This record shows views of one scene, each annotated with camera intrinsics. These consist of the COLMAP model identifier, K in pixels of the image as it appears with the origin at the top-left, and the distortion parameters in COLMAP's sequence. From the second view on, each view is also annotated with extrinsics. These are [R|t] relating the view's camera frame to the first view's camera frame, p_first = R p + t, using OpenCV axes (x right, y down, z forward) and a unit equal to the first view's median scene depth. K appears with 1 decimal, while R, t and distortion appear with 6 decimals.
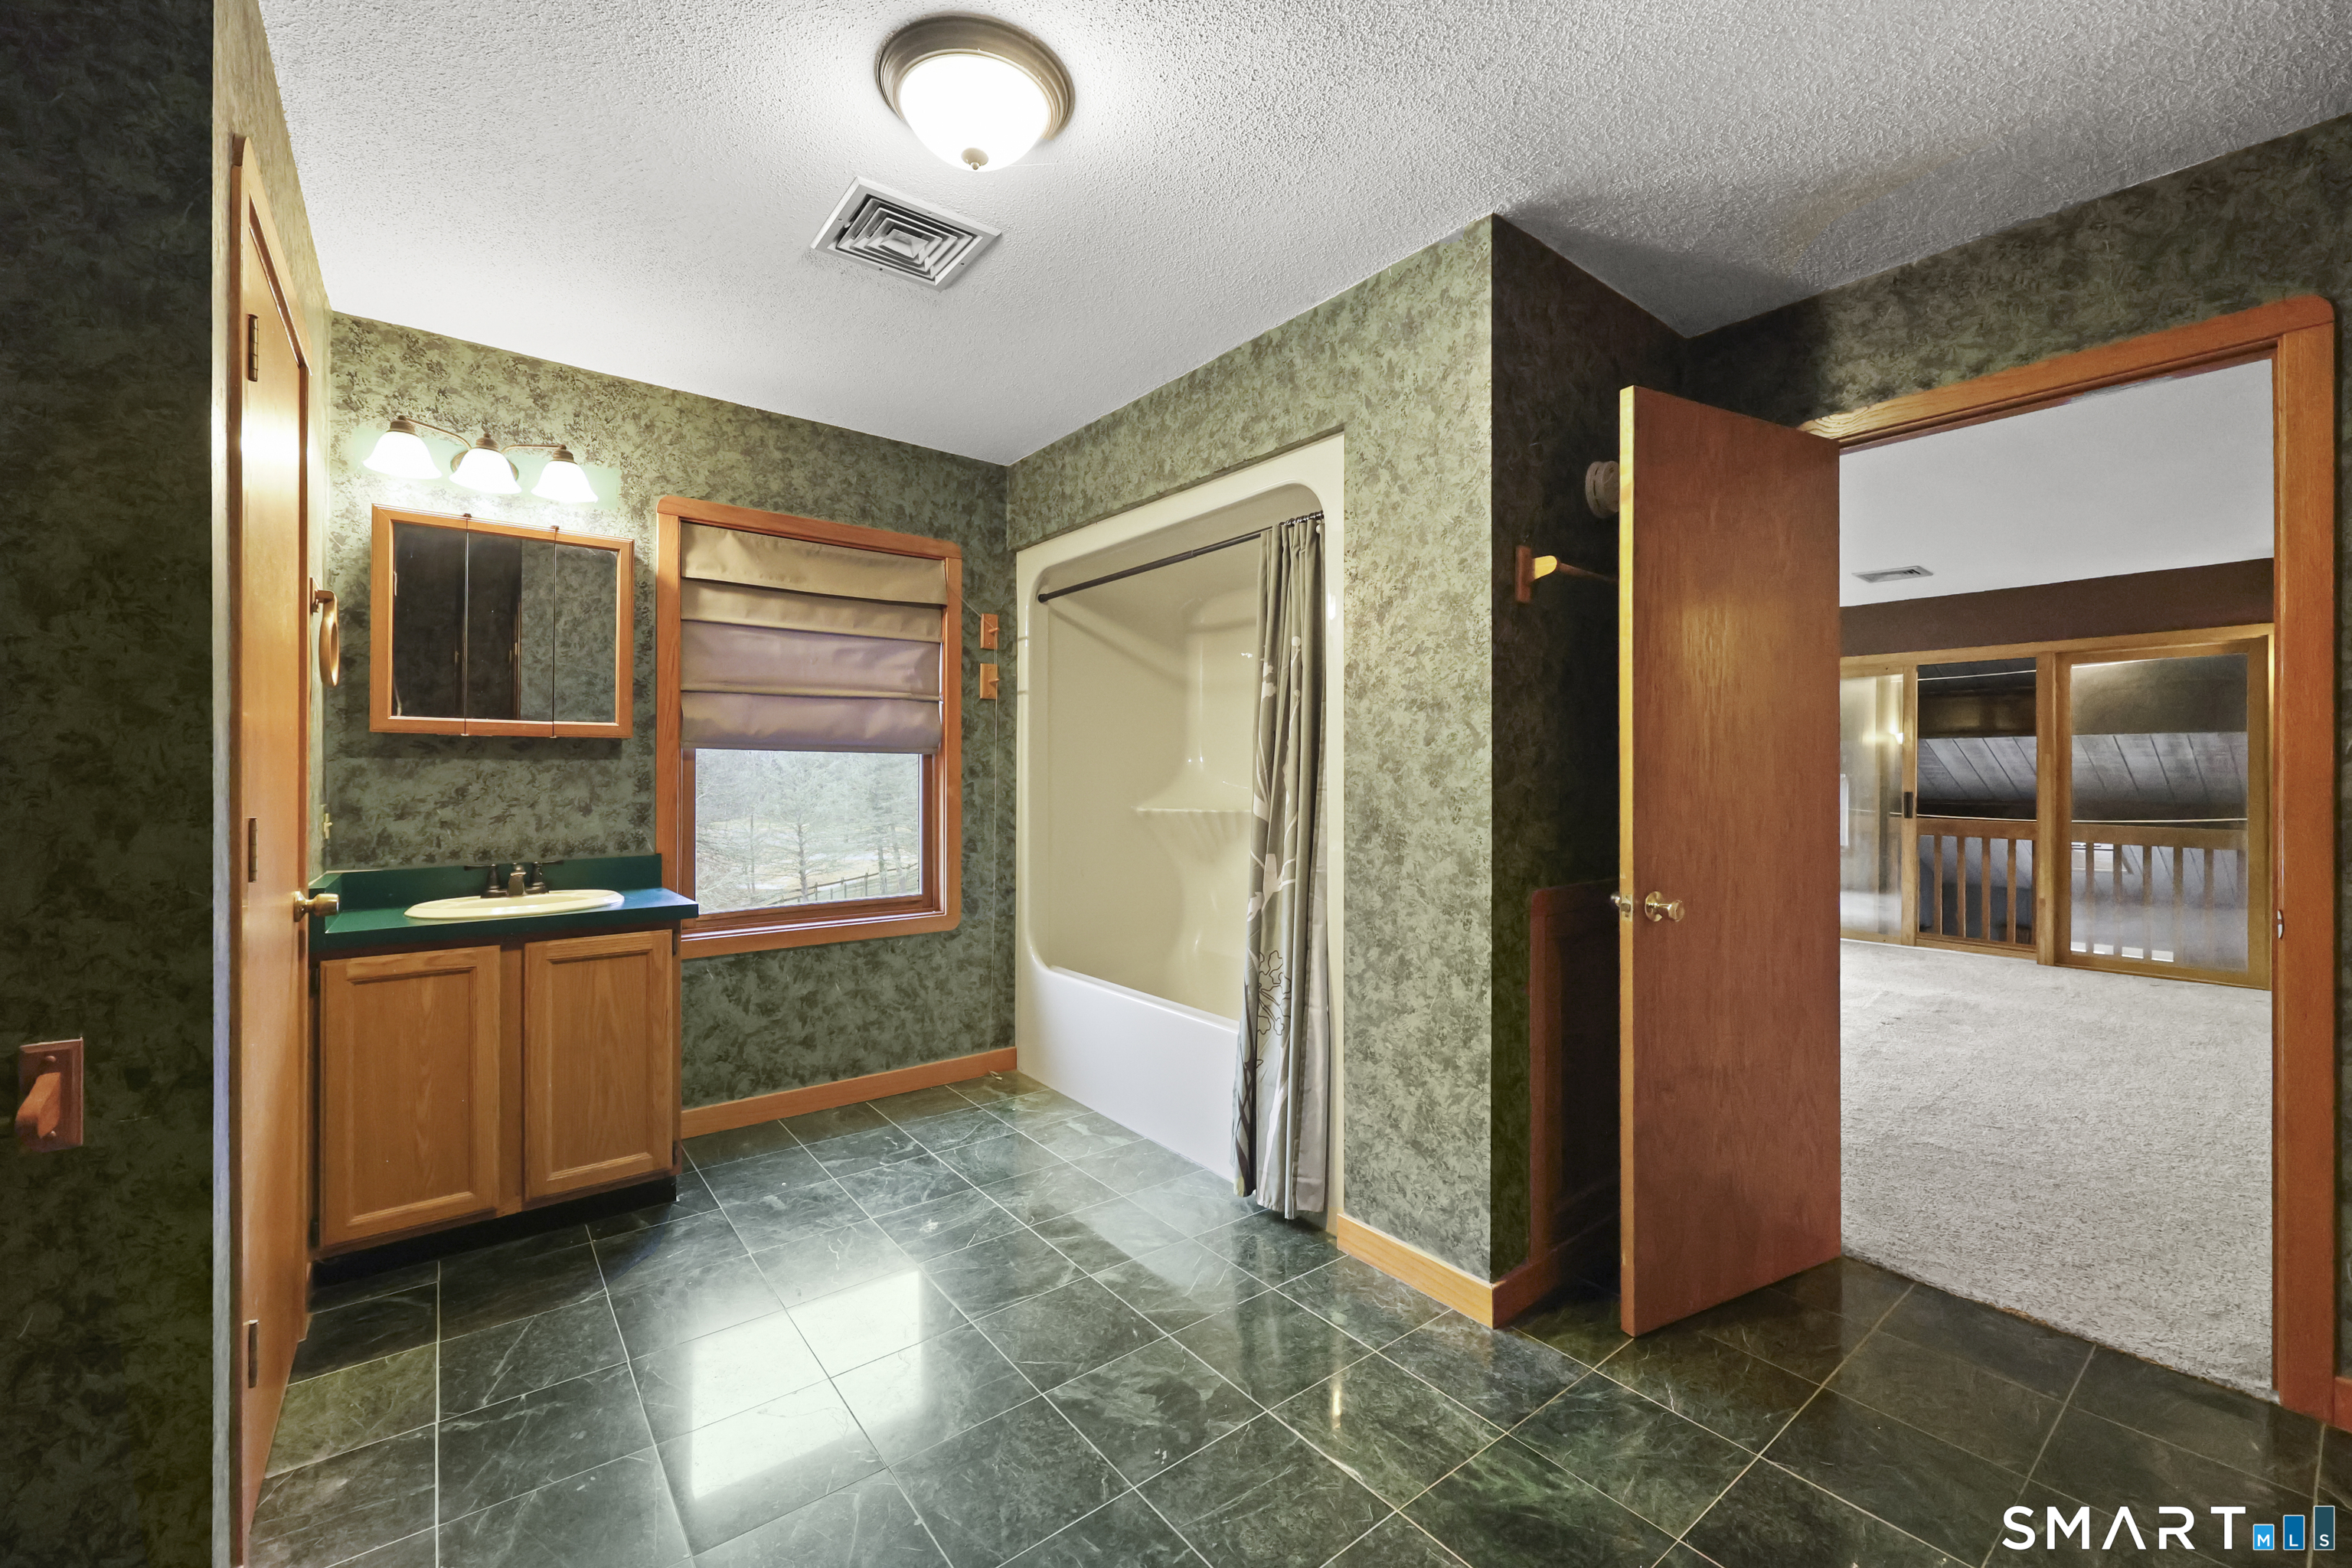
lens RADIAL K [[949.6, 0, 1176.0], [0, 949.6, 784.0], [0, 0, 1]] dist [-0.000616, 0.000199]
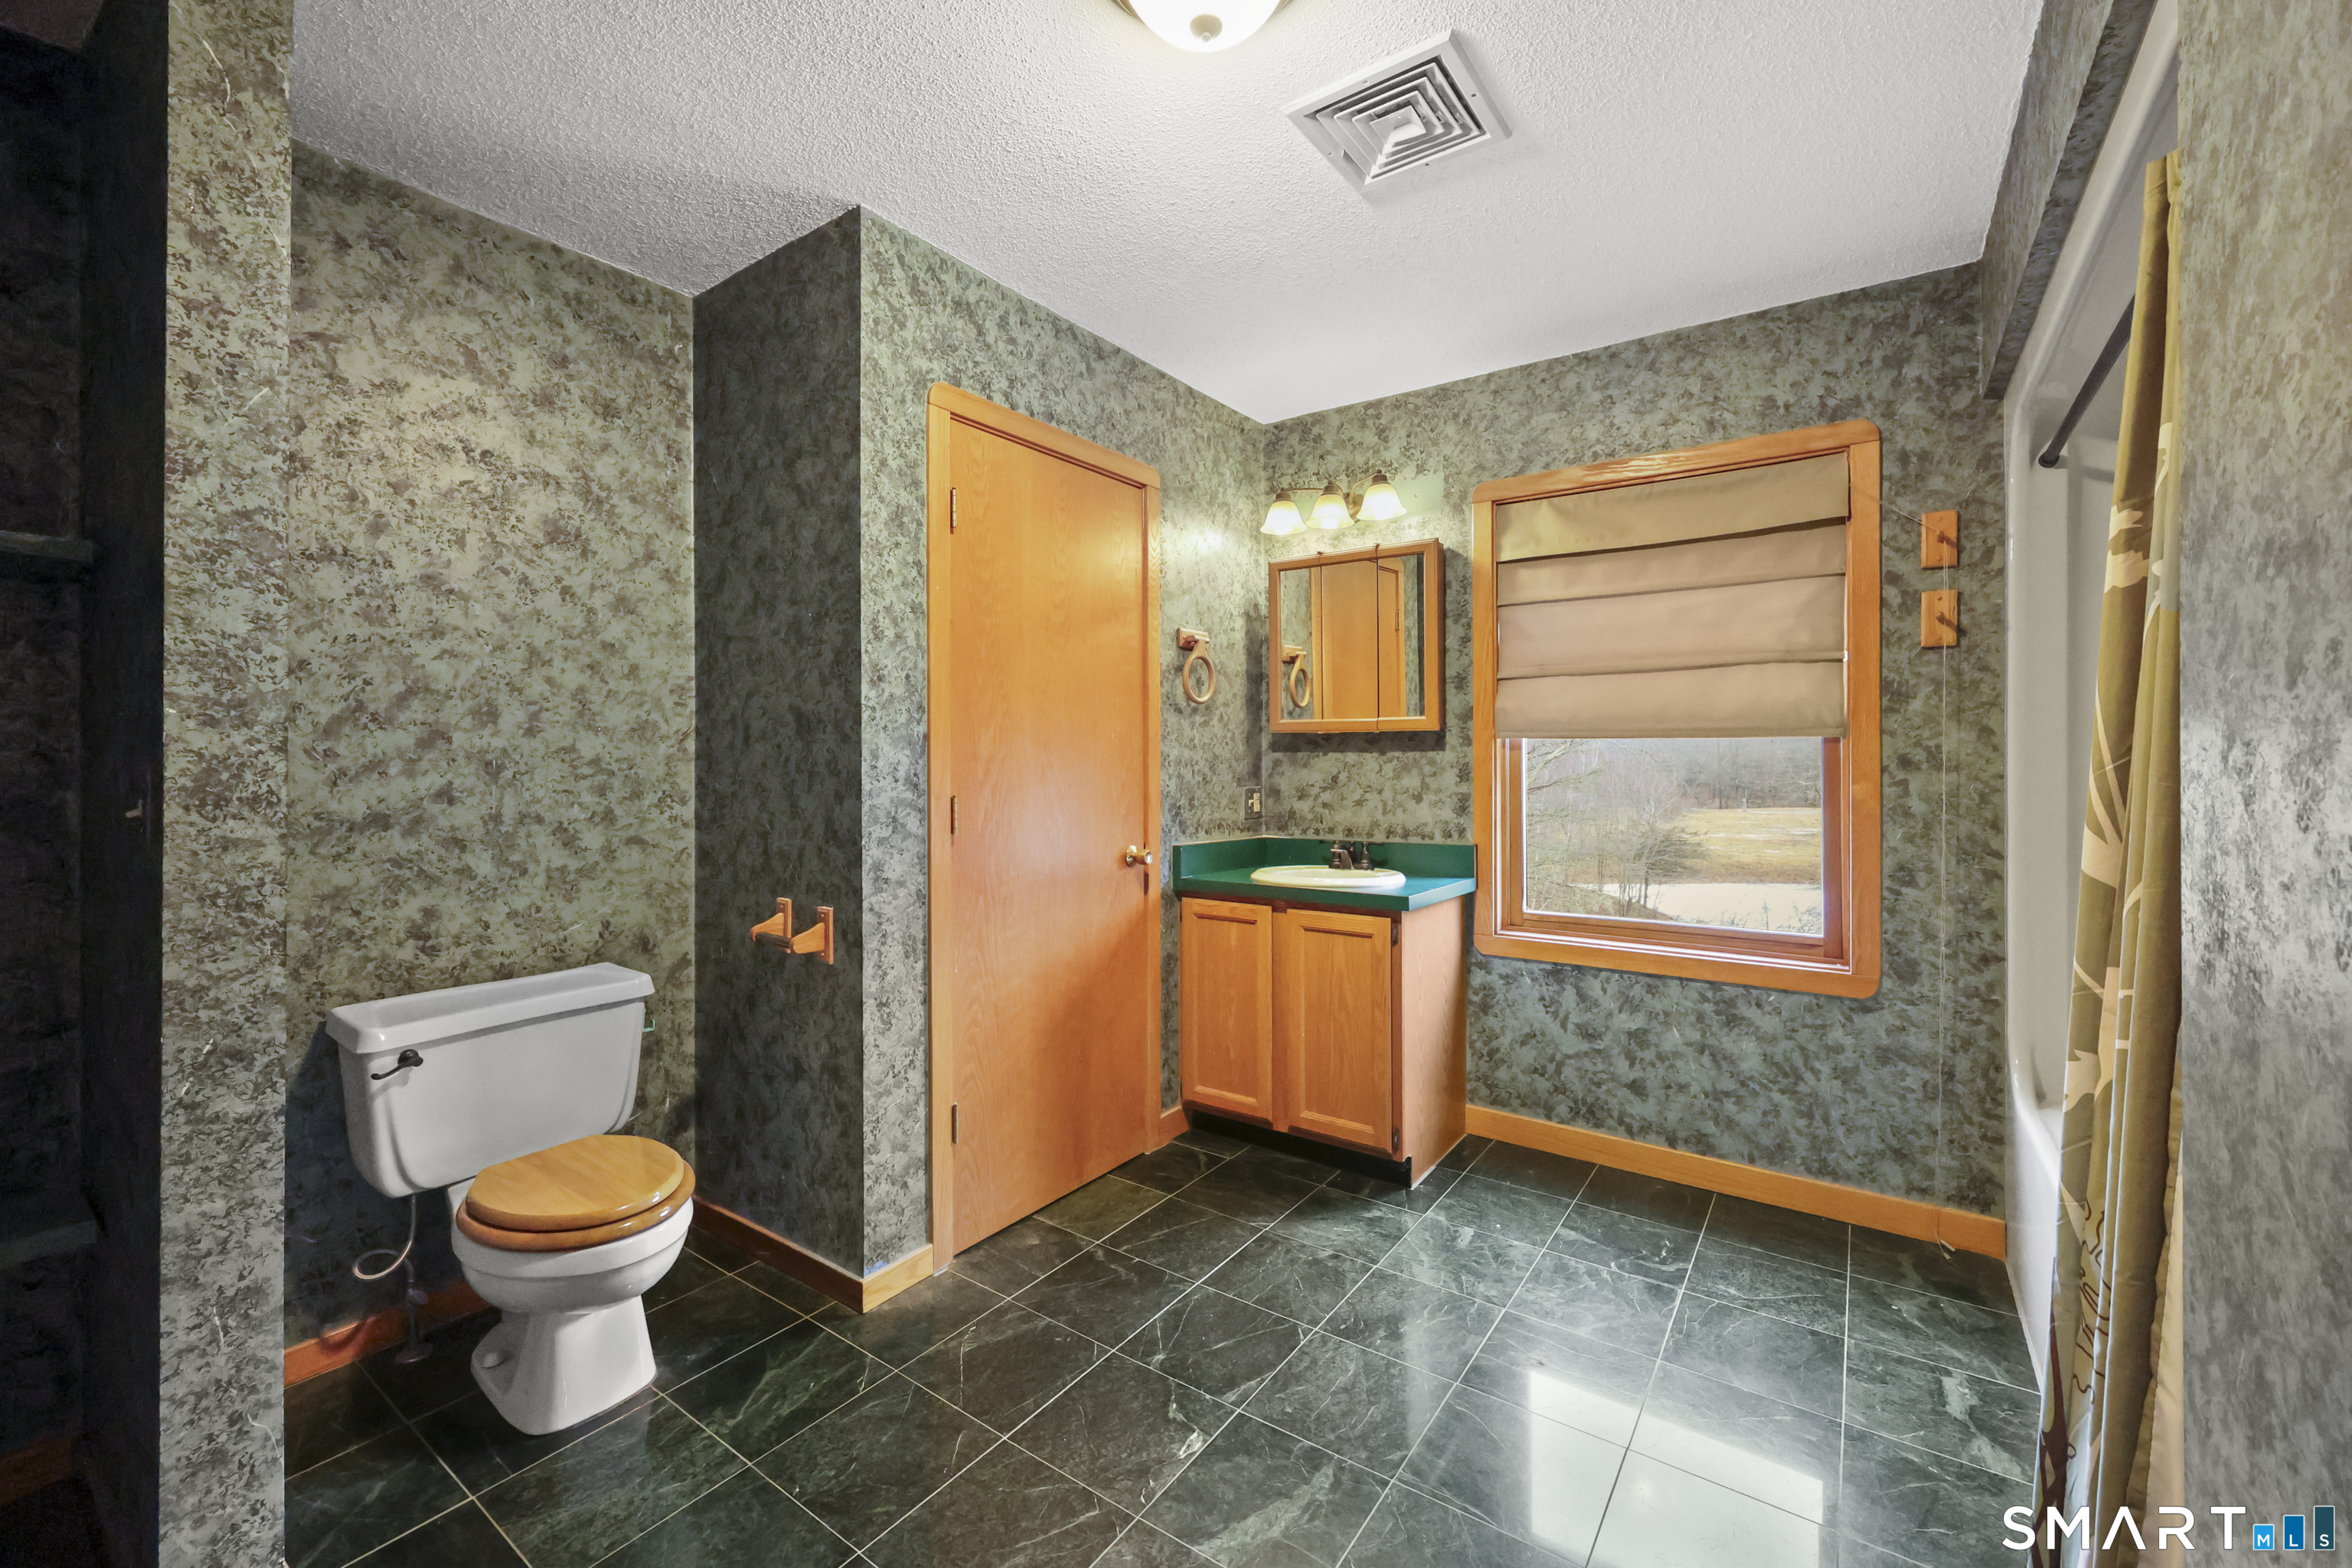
lens RADIAL K [[949.8, 0, 1189.5], [0, 949.8, 766.6], [0, 0, 1]] dist [-0.001035, 0.000007]
pose [[0.284213, 0.006350, -0.958740, 0.307754], [-0.008930, 0.999952, 0.003976, -0.009315], [0.958720, 0.007431, 0.284256, 0.402128]]
